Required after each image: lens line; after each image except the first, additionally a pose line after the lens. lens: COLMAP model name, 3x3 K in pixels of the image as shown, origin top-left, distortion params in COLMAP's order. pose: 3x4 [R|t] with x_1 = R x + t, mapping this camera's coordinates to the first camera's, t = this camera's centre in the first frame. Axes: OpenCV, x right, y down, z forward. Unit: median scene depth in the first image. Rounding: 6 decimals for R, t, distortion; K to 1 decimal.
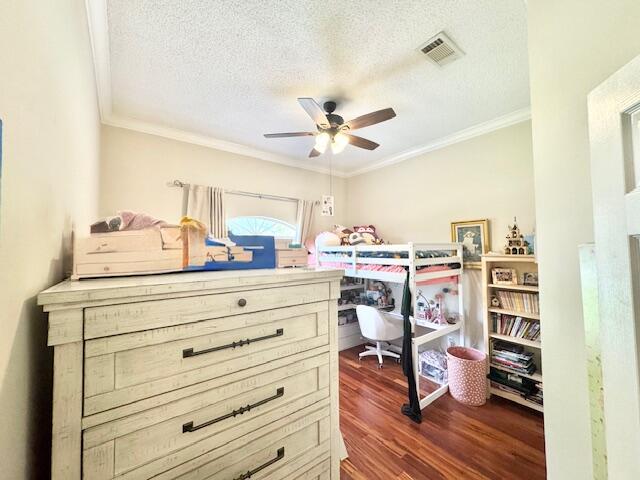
lens RADIAL K [[260.2, 0, 320.2], [0, 260.2, 239.8], [0, 0, 1]] dist [0.000974, 0.000051]
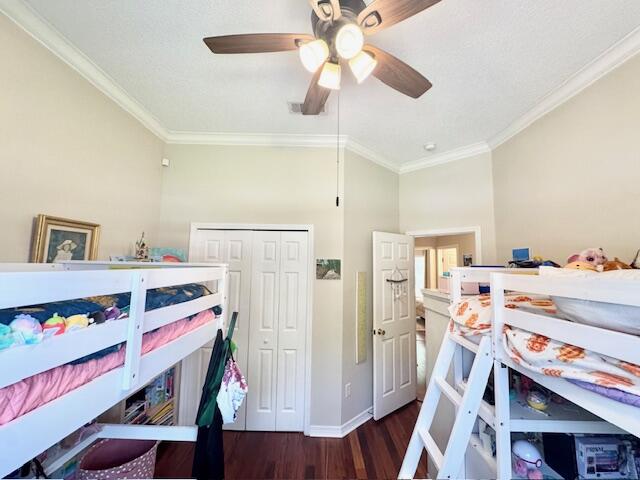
lens RADIAL K [[260.2, 0, 319.1], [0, 260.2, 239.2], [0, 0, 1]] dist [0.000974, 0.000051]
pose [[-0.792857, 0.058146, 0.606628, -0.171382], [-0.032162, 0.990058, -0.136933, 0.023867], [-0.608559, -0.128079, -0.783104, 1.102356]]
